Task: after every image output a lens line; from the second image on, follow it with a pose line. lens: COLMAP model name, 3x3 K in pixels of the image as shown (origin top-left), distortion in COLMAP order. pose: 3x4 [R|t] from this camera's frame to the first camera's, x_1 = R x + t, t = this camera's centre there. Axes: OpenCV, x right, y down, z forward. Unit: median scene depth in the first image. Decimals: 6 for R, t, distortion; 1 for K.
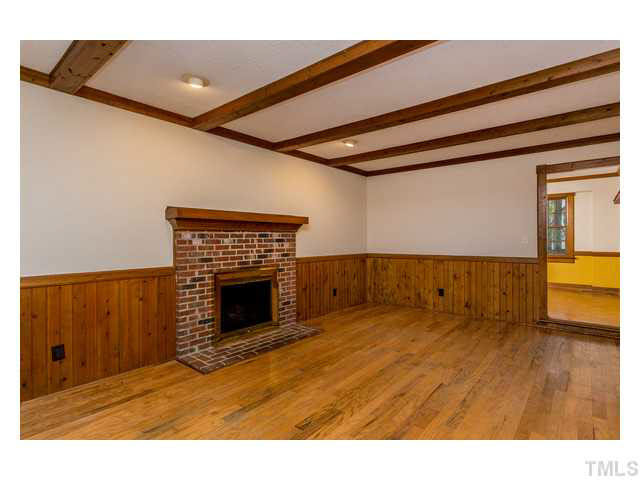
lens RADIAL K [[322.0, 0, 325.7], [0, 322.0, 240.5], [0, 0, 1]] dist [0.026370, -0.000793]
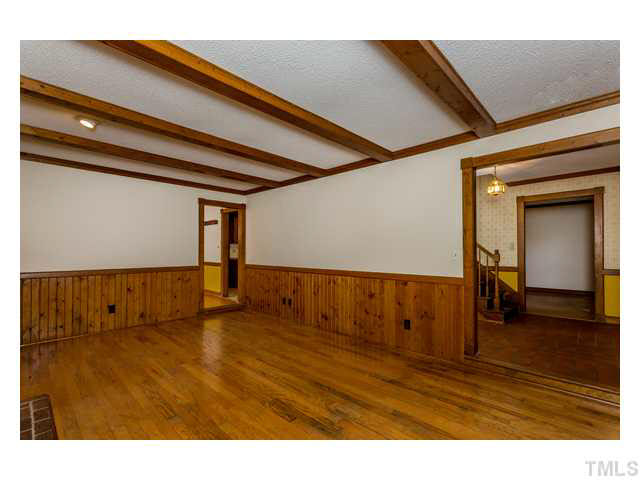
lens RADIAL K [[292.5, 0, 325.2], [0, 292.5, 241.9], [0, 0, 1]] dist [-0.001093, 0.001347]
pose [[0.063660, 0.034680, 0.997369, -0.473795], [0.003971, 0.999379, -0.035003, -0.000375], [-0.997964, 0.006189, 0.063482, 0.352657]]
